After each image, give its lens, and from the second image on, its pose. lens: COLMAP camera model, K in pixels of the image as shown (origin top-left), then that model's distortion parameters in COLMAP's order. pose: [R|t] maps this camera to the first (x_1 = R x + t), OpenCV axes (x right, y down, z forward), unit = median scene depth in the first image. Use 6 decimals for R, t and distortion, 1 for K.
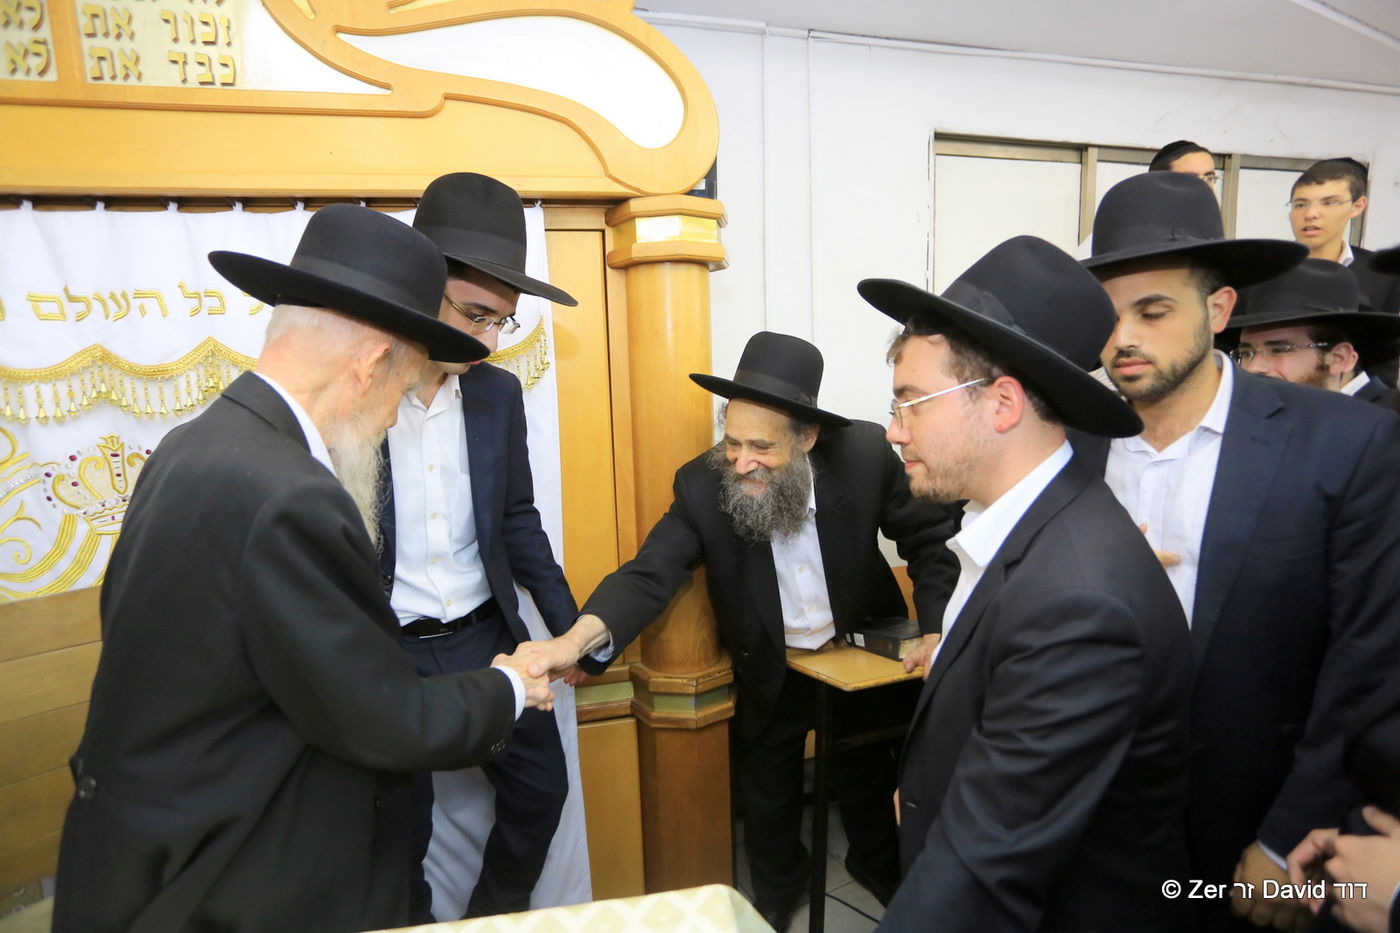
lens RADIAL K [[701.8, 0, 700.0], [0, 701.8, 466.5], [0, 0, 1]] dist [-0.057658, 0.026050]
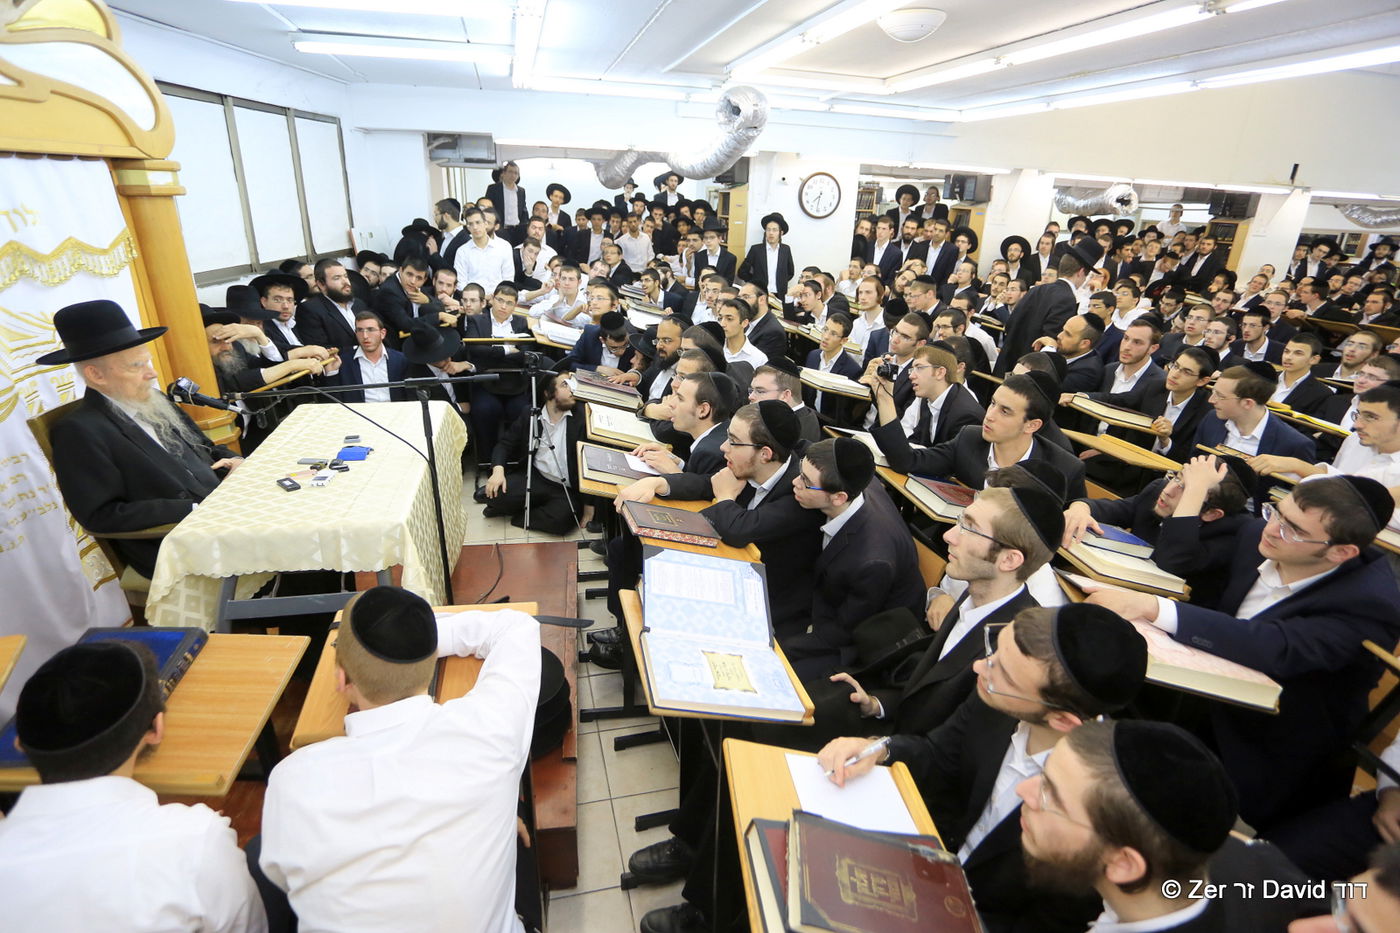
lens RADIAL K [[707.8, 0, 700.8], [0, 707.8, 474.5], [0, 0, 1]] dist [-0.065247, 0.032271]
pose [[0.207185, -0.339728, 0.917420, -2.007350], [0.116268, 0.939672, 0.321711, -0.008212], [-0.971368, 0.040013, 0.234185, -0.978262]]
